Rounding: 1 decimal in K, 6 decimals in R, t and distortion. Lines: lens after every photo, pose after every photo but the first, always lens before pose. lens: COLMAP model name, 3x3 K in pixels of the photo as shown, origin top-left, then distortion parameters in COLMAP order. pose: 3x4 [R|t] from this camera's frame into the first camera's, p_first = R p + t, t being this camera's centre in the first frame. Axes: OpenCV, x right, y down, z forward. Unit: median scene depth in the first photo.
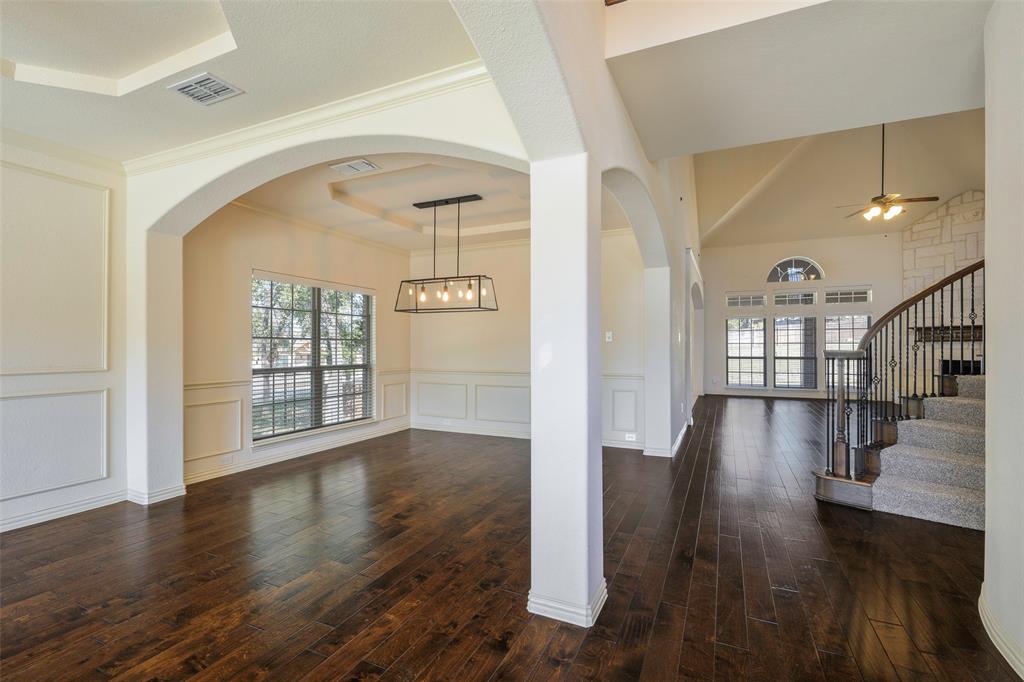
lens RADIAL K [[456.4, 0, 501.8], [0, 456.4, 340.7], [0, 0, 1]] dist [-0.000460, 0.000214]
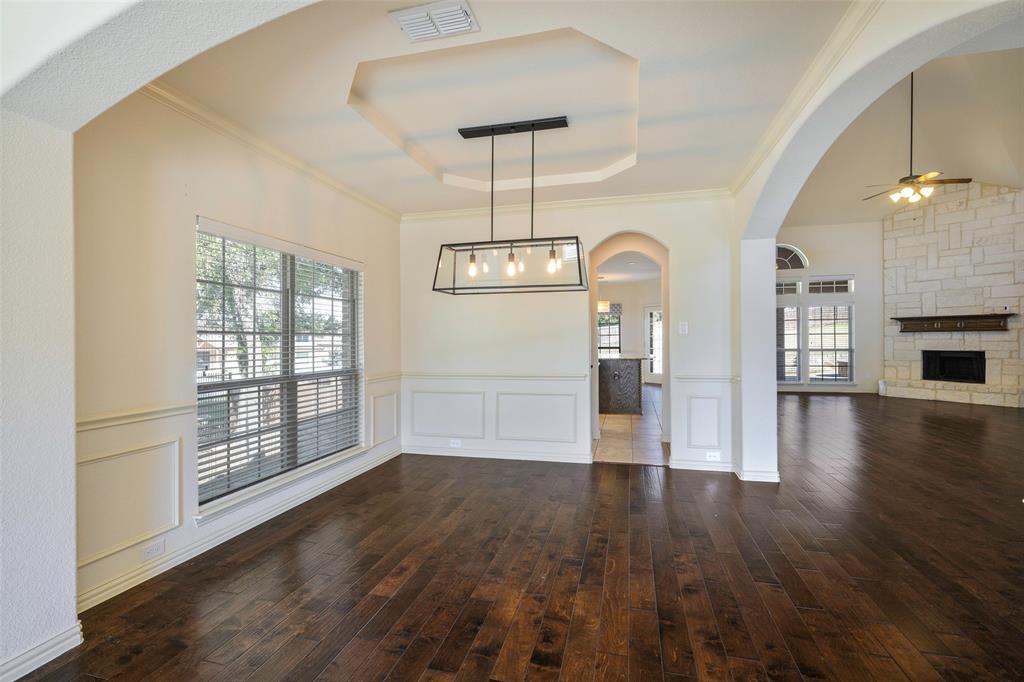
lens RADIAL K [[468.0, 0, 497.4], [0, 468.0, 332.6], [0, 0, 1]] dist [-0.006432, 0.004112]
pose [[0.983299, -0.006582, 0.181876, -0.185743], [0.006918, 0.999975, -0.001218, -0.001971], [-0.181864, 0.002456, 0.983321, 0.227165]]
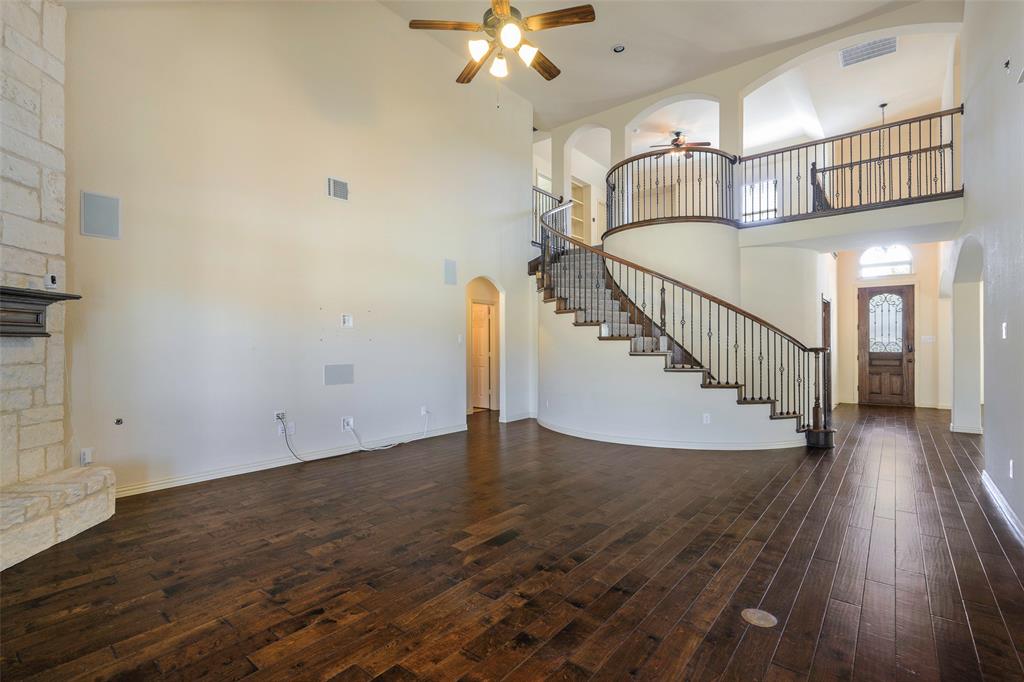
lens RADIAL K [[468.0, 0, 508.4], [0, 468.0, 340.2], [0, 0, 1]] dist [-0.006432, 0.004112]
pose [[-0.969561, 0.002335, 0.244840, 0.764165], [-0.001847, 0.999856, -0.016848, 0.011894], [-0.244845, -0.016788, -0.969417, 1.529647]]
